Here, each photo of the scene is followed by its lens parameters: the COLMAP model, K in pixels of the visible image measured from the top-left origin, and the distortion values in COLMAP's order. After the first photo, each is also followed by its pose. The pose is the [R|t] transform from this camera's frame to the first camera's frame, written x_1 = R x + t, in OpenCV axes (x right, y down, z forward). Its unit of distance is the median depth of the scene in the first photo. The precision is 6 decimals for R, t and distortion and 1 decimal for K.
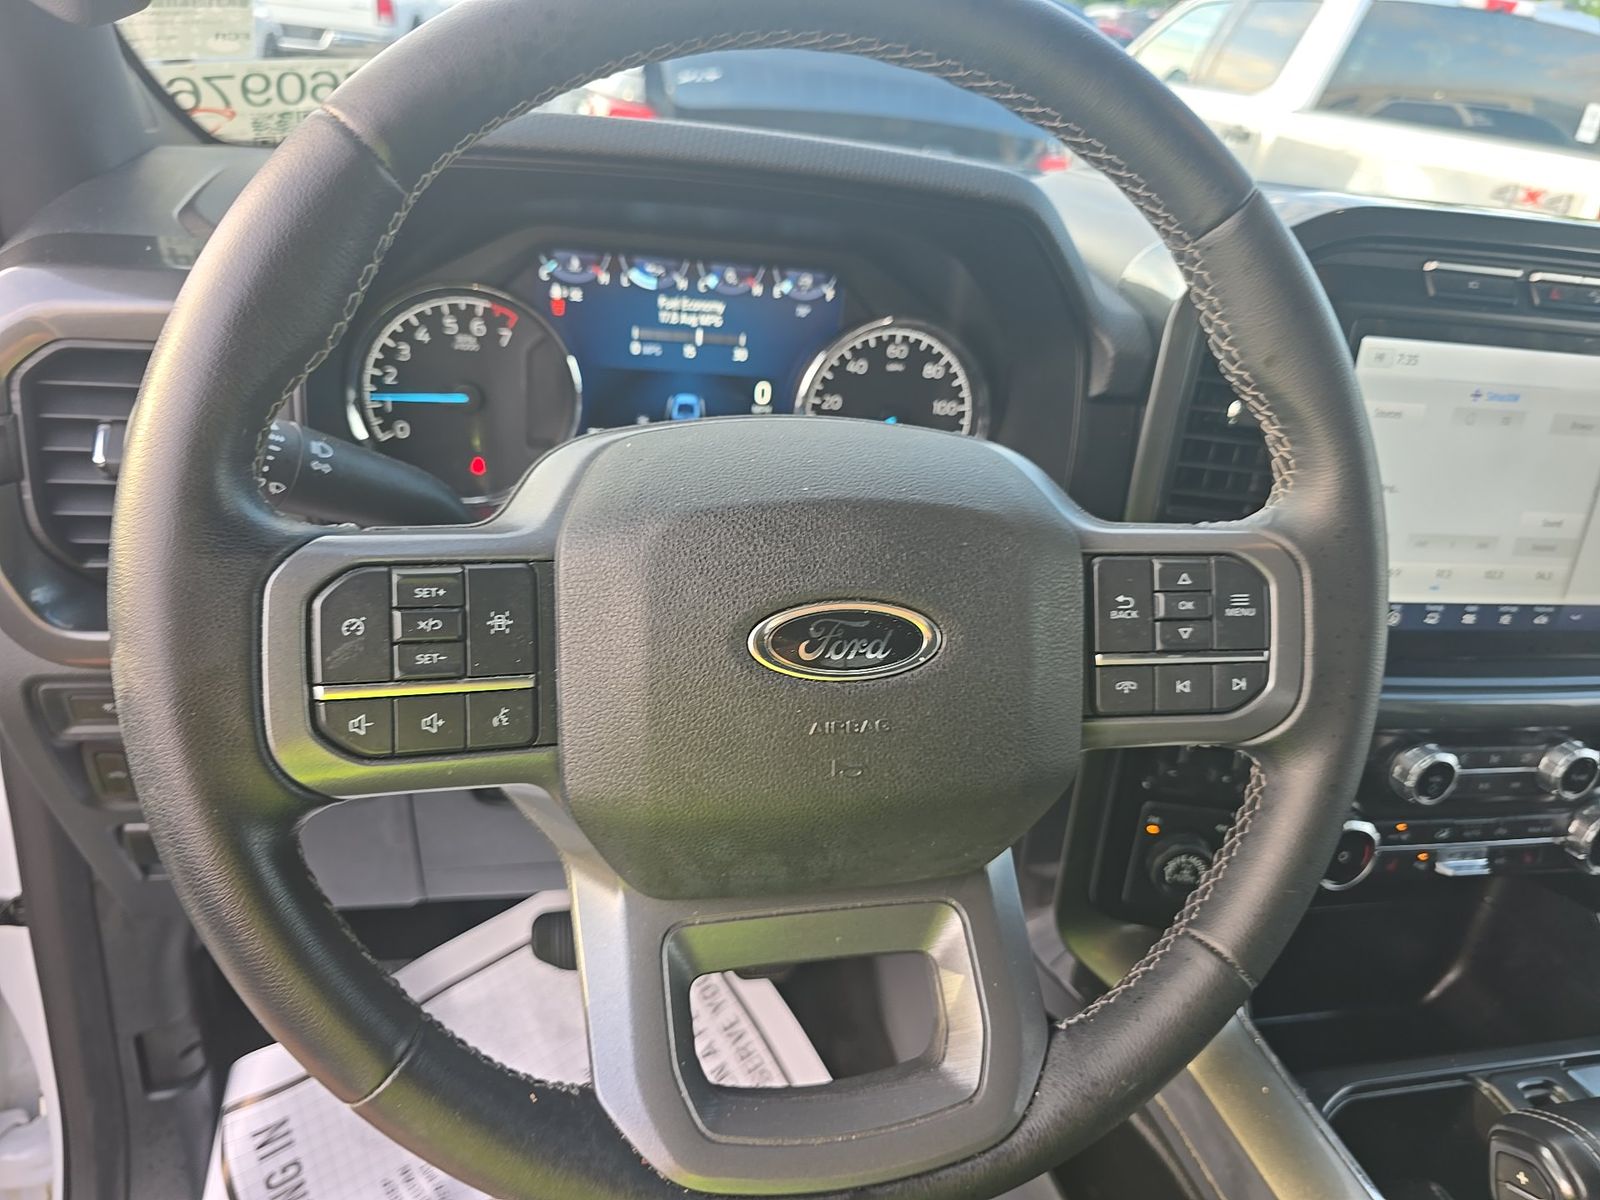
lens RADIAL K [[1081.3, 0, 800.0], [0, 1081.3, 600.0], [0, 0, 1]] dist [0.052182, -0.050617]
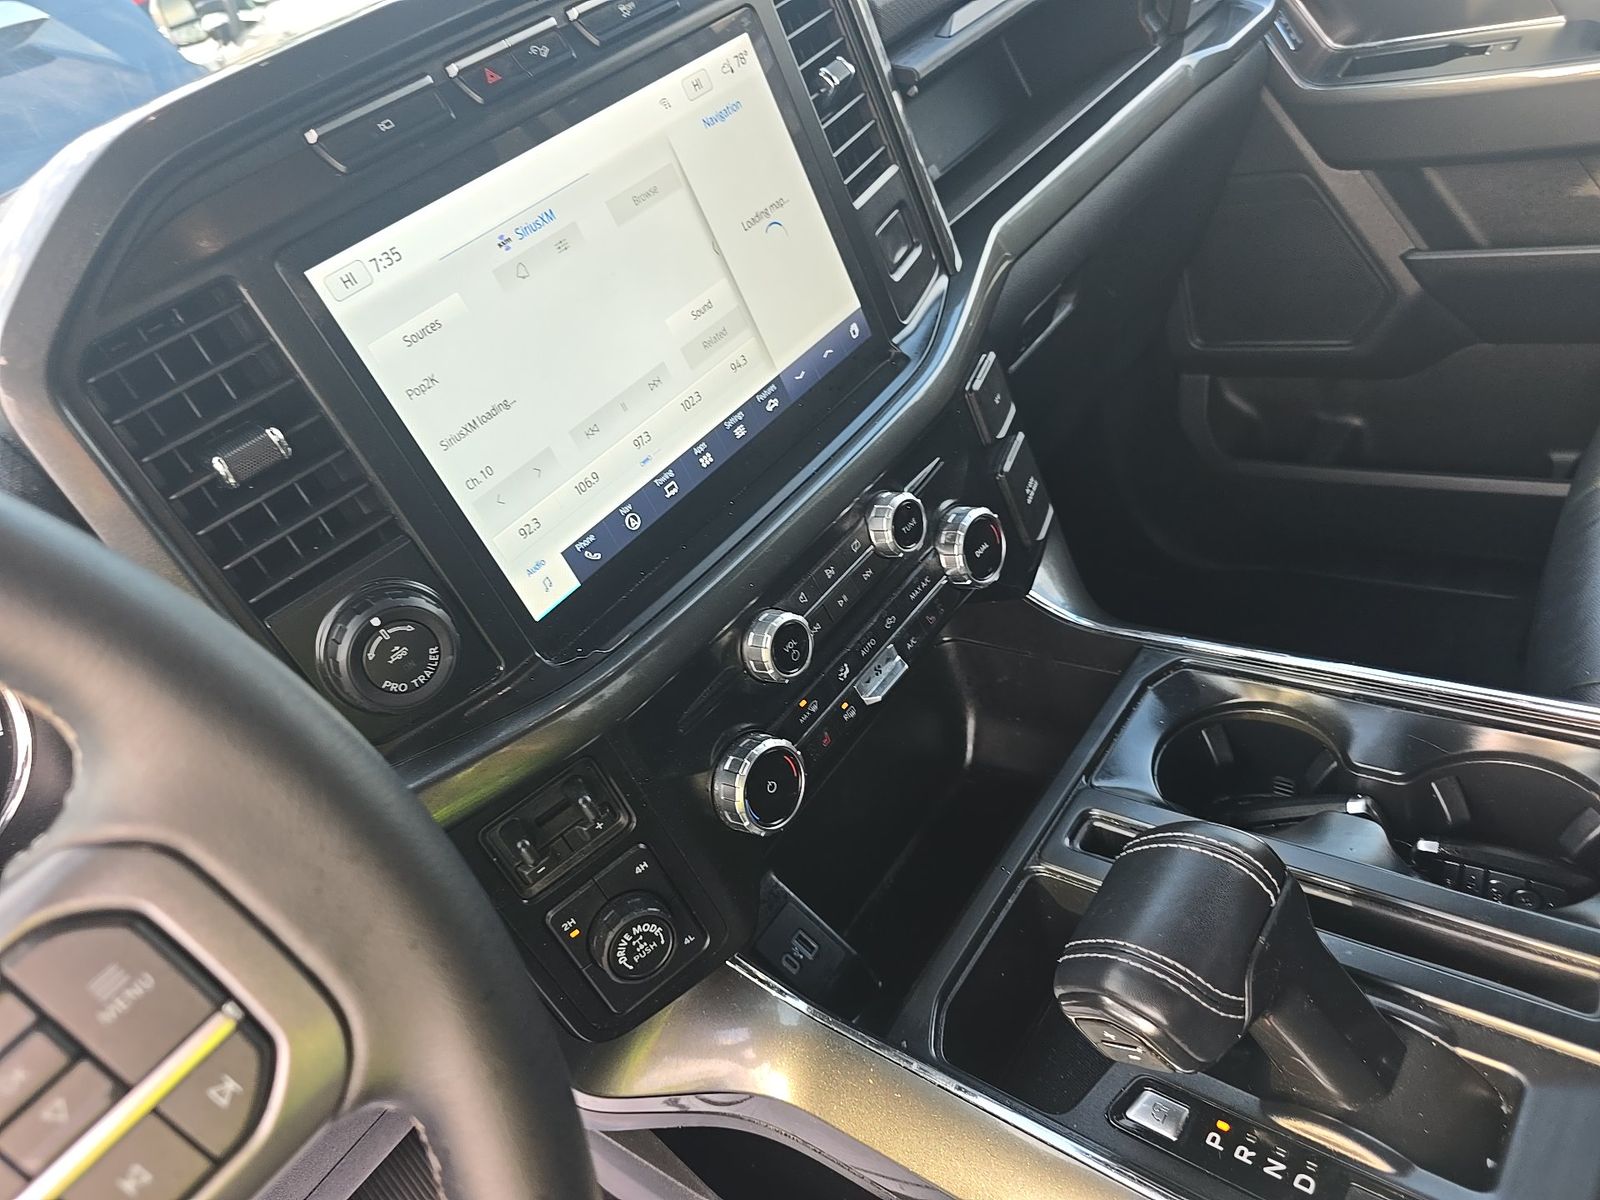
lens RADIAL K [[1081.3, 0, 800.0], [0, 1081.3, 600.0], [0, 0, 1]] dist [0.052182, -0.050617]
pose [[0.700996, -0.649736, 0.294018, 0.671028], [0.617792, 0.759205, 0.204795, -0.048836], [-0.356283, 0.038082, 0.933602, 0.413934]]
